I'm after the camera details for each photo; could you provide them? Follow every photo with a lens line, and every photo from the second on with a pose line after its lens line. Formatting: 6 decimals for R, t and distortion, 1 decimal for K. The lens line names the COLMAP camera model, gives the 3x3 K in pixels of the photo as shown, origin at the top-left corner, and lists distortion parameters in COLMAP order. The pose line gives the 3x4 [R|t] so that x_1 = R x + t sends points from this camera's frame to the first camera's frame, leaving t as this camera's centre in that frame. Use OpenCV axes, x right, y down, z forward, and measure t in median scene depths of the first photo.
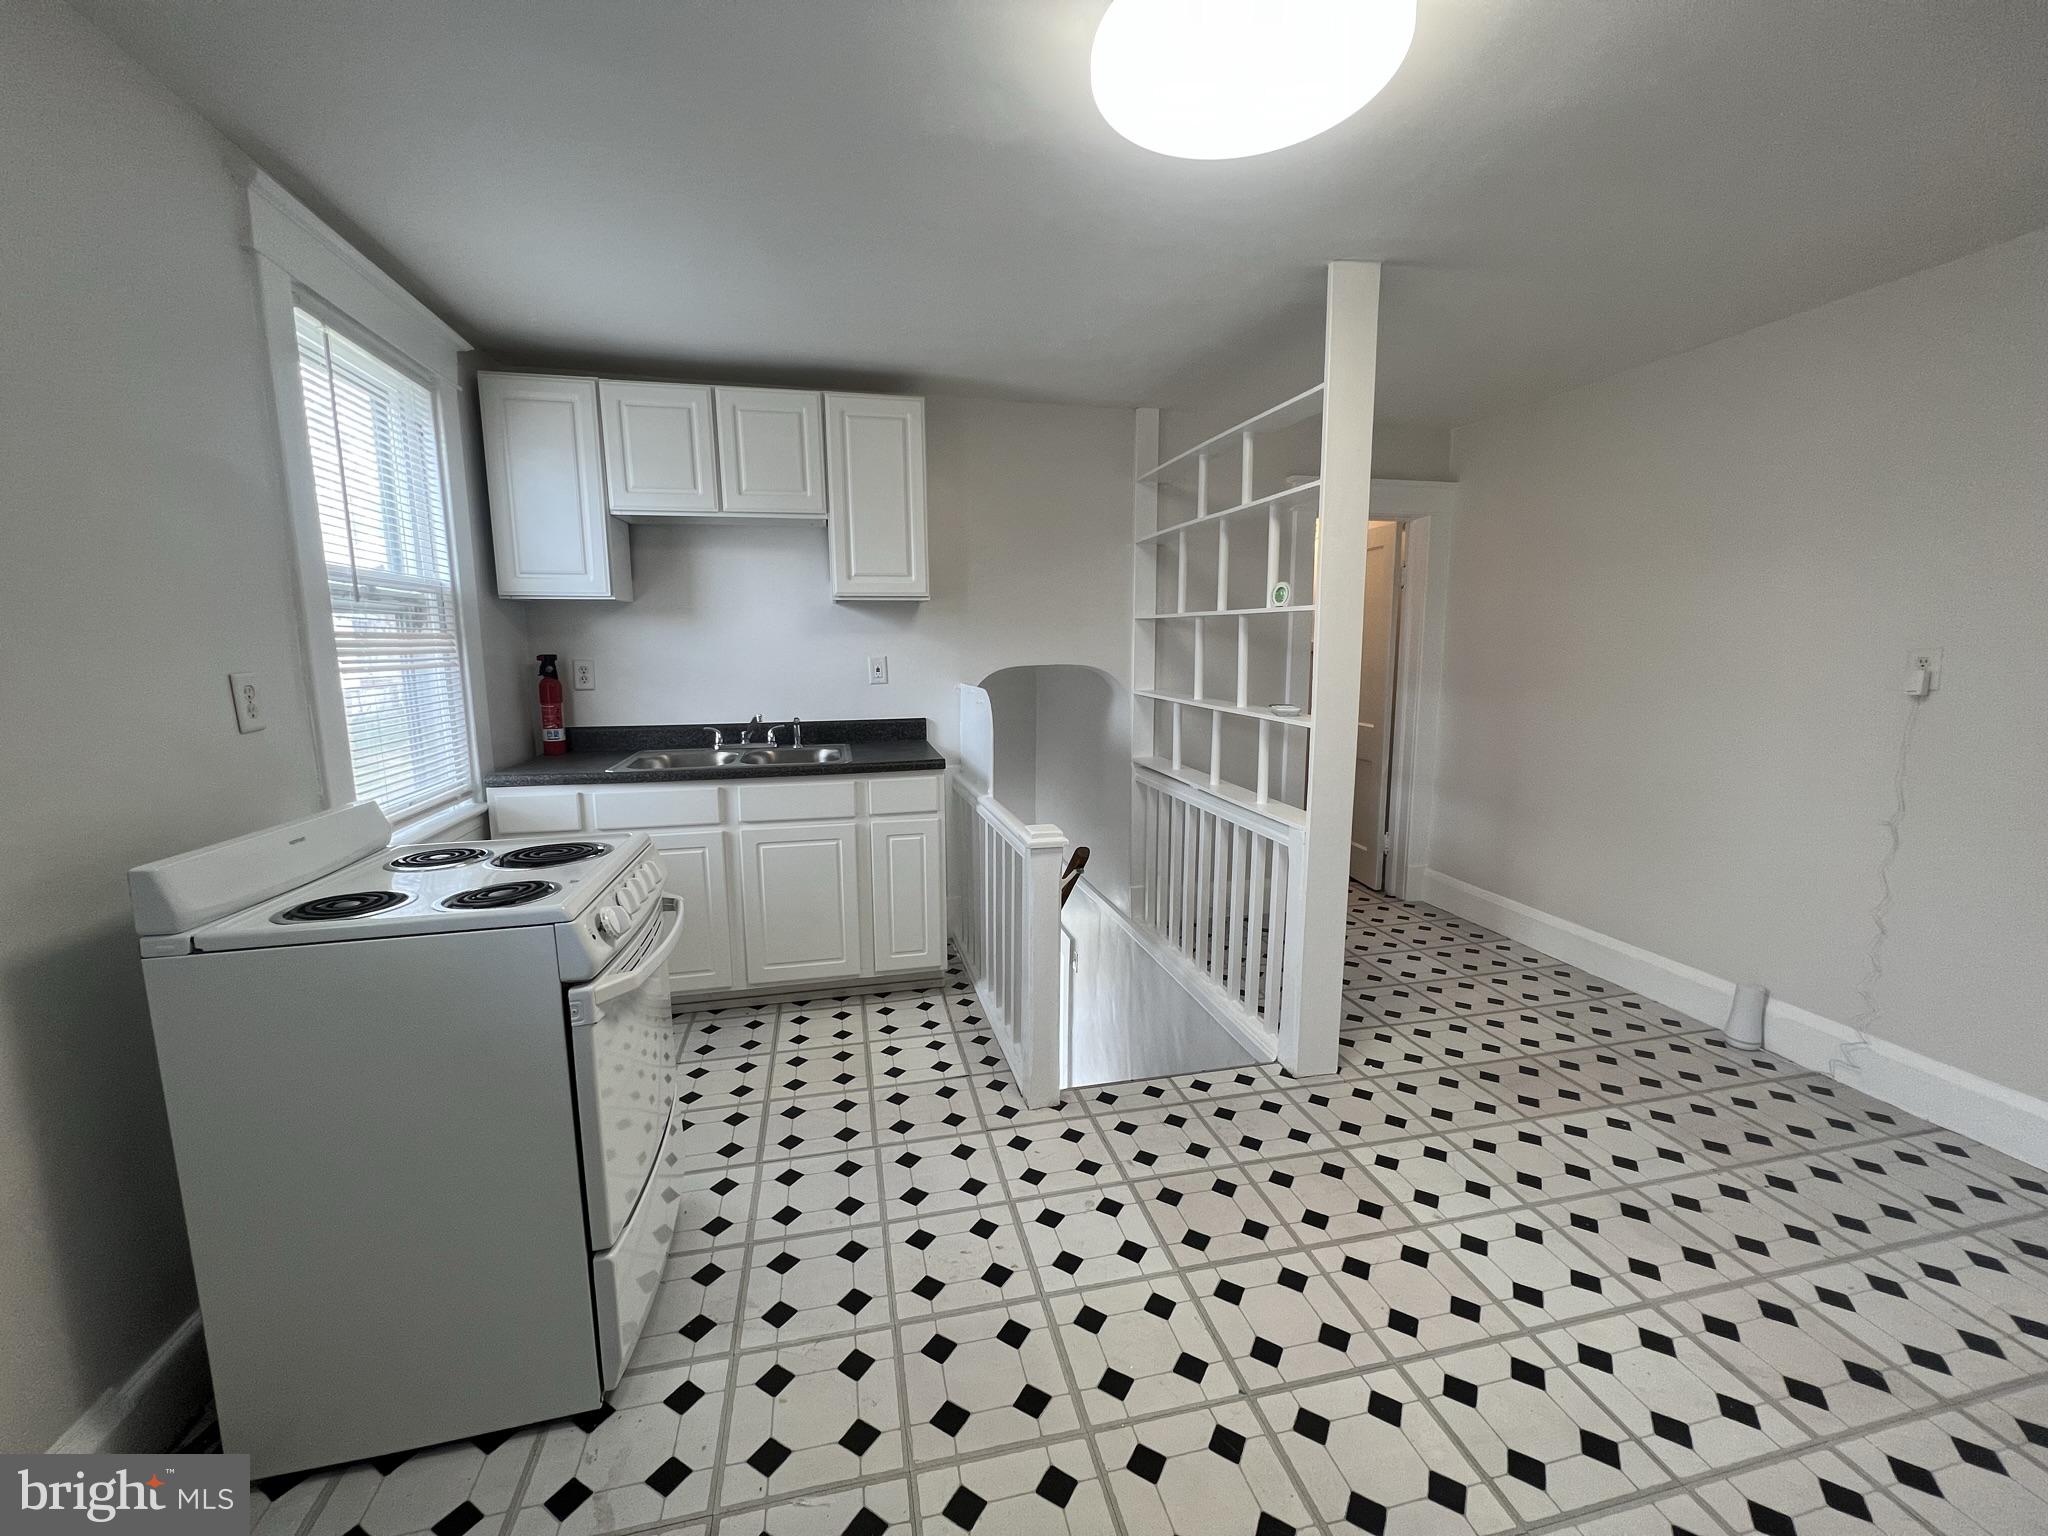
lens RADIAL K [[820.8, 0, 1015.3], [0, 820.8, 766.1], [0, 0, 1]] dist [-0.000391, 0.000199]
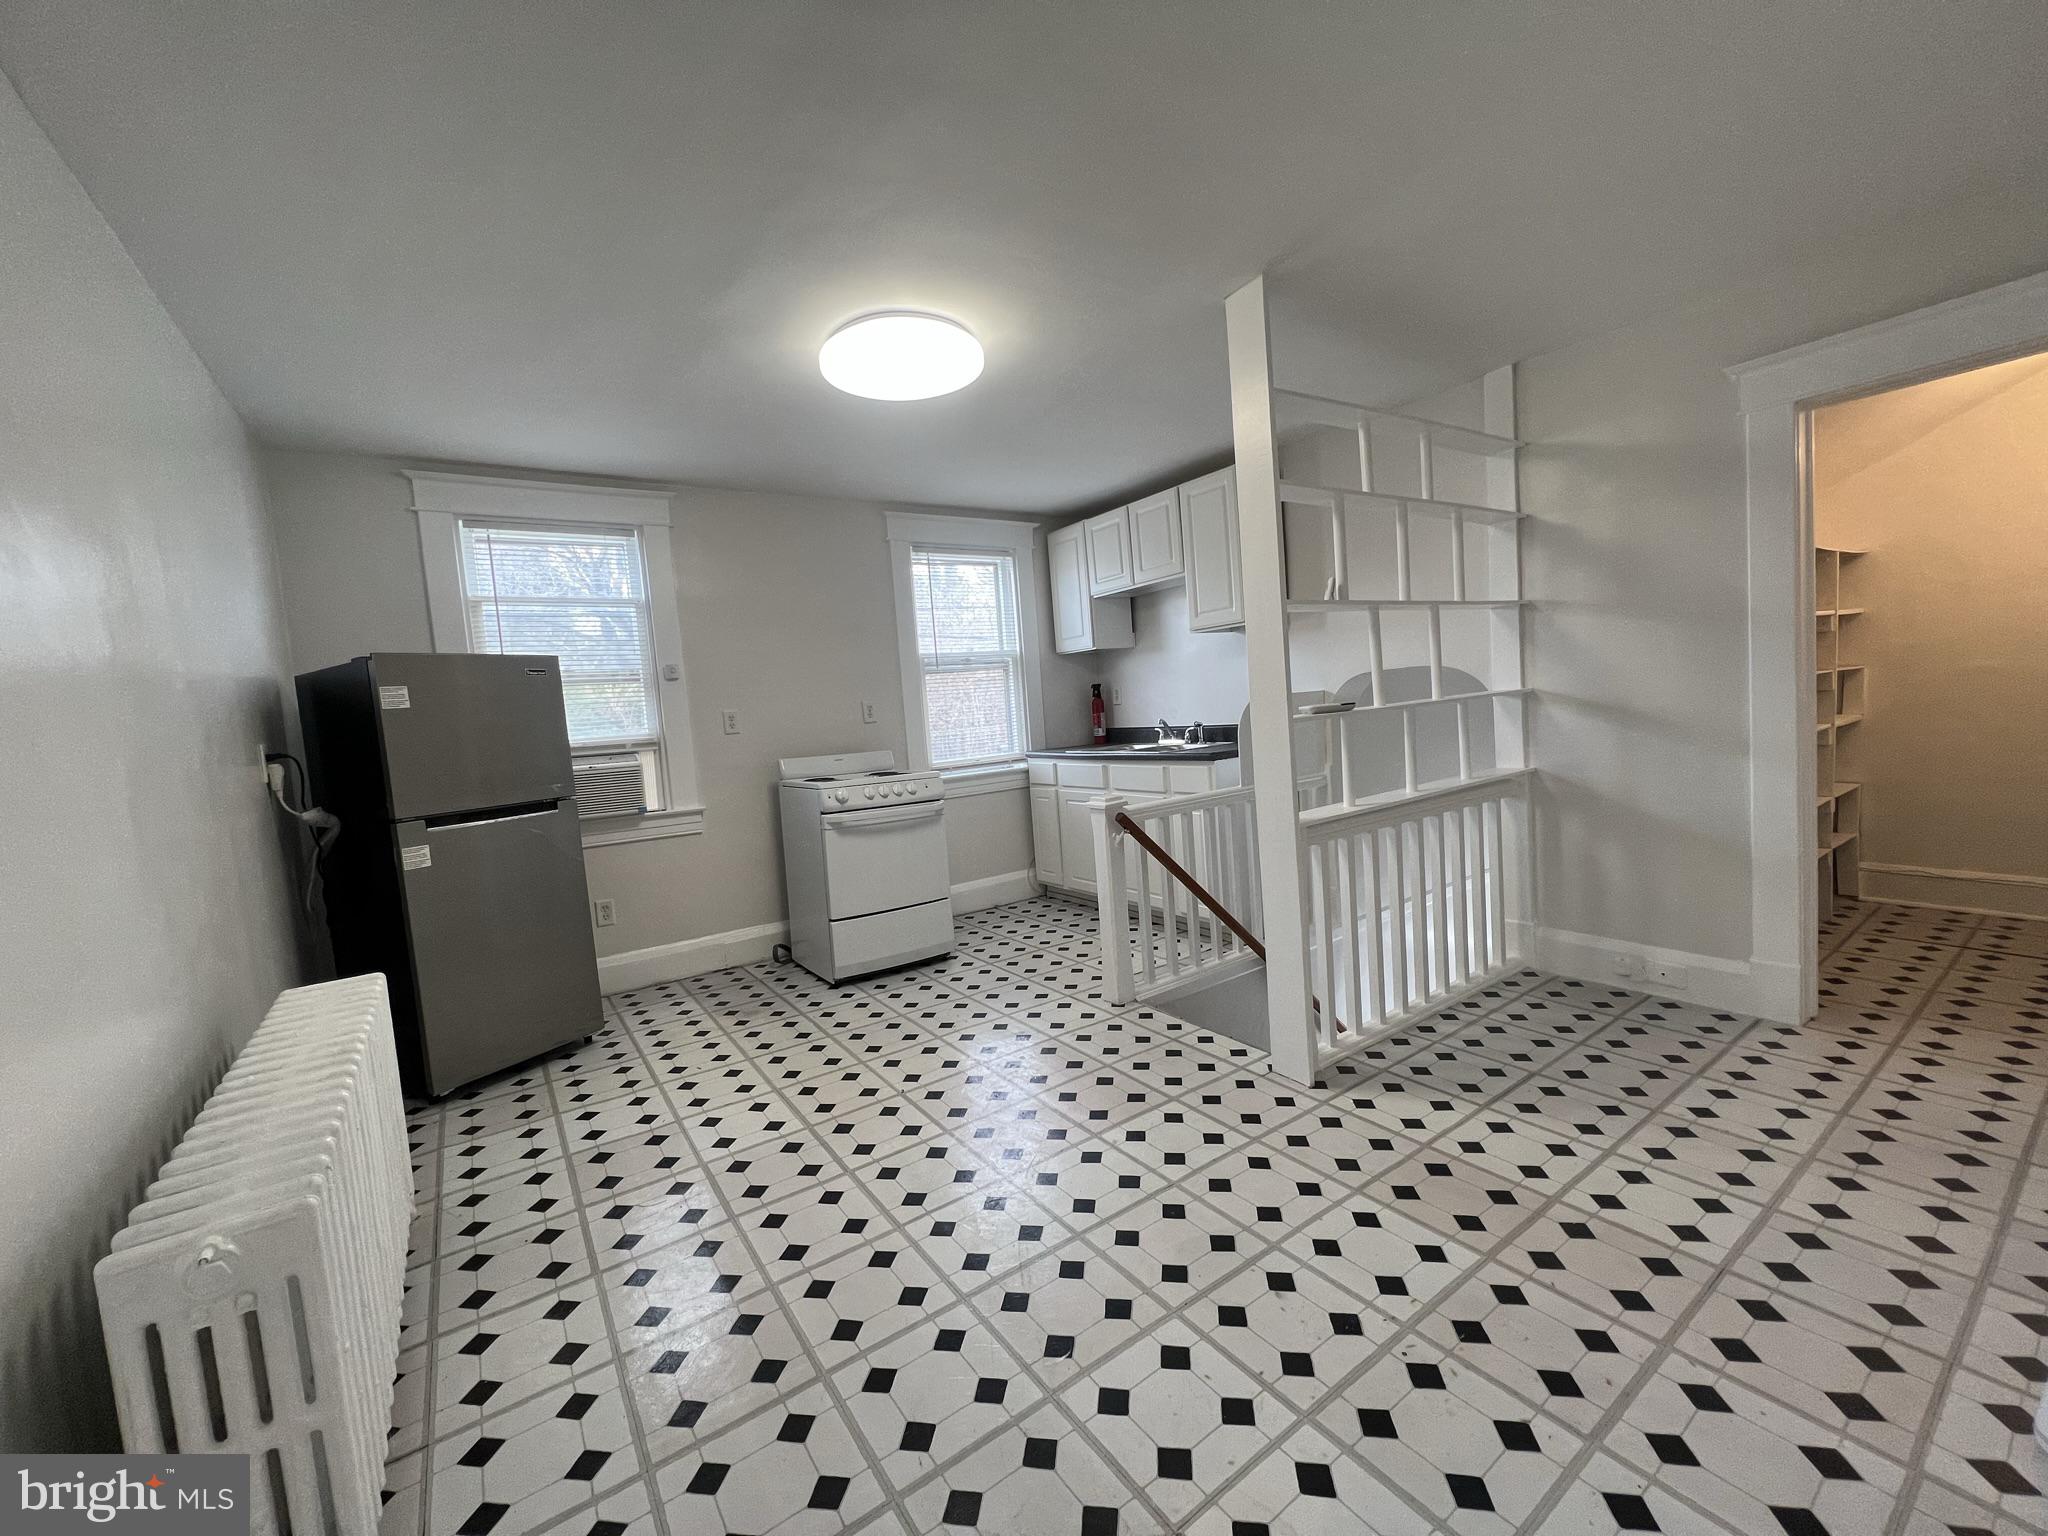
lens RADIAL K [[816.8, 0, 1020.7], [0, 816.8, 767.9], [0, 0, 1]] dist [-0.000555, 0.000345]
pose [[0.360438, 0.049141, -0.931488, 1.144706], [-0.066393, 0.997430, 0.026929, 0.000737], [0.930417, 0.052138, 0.362774, 0.325598]]
